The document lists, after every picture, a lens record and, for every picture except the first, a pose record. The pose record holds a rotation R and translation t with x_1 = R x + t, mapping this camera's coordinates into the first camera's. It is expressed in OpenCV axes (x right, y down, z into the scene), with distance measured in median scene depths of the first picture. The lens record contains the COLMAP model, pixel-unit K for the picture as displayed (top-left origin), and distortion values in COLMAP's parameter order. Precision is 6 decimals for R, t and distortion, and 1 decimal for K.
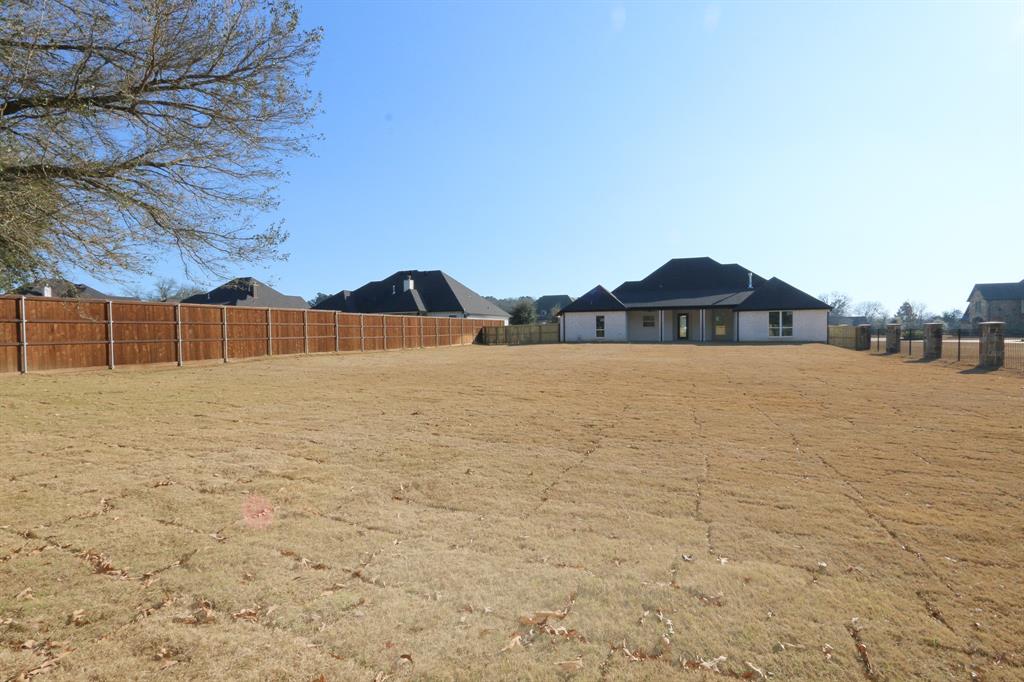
lens RADIAL K [[469.7, 0, 511.8], [0, 469.7, 341.2], [0, 0, 1]] dist [-0.017643, 0.001502]
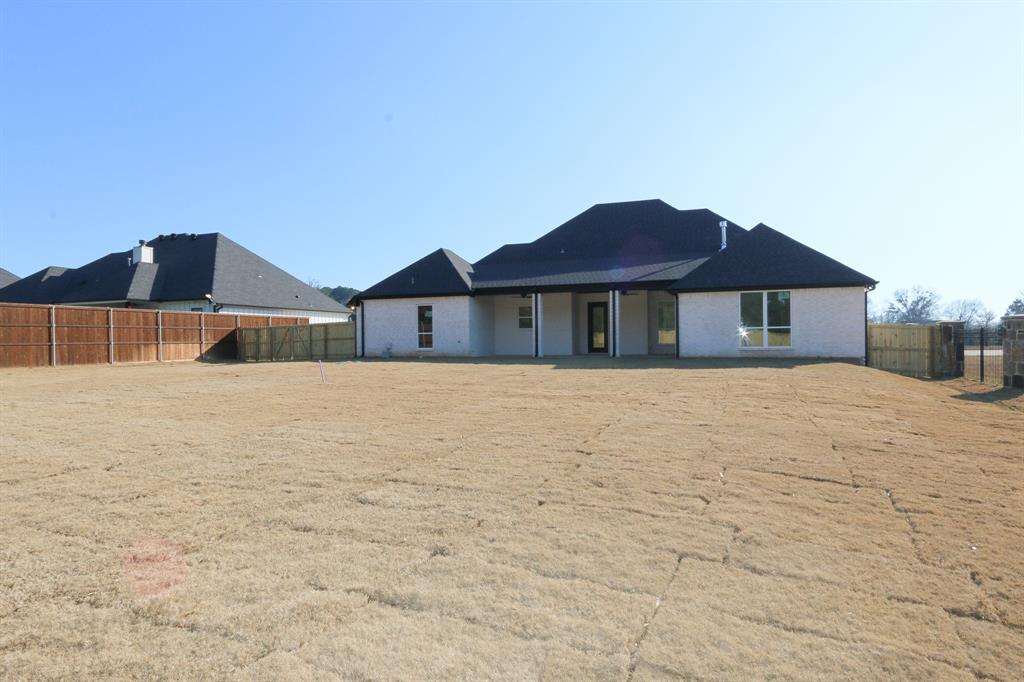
lens RADIAL K [[606.9, 0, 512.0], [0, 606.9, 339.5], [0, 0, 1]] dist [0.001743, 0.000921]
pose [[0.999907, 0.001427, 0.013557, 0.272457], [-0.001106, 0.999720, -0.023633, -0.002598], [-0.013587, 0.023616, 0.999629, 0.348756]]
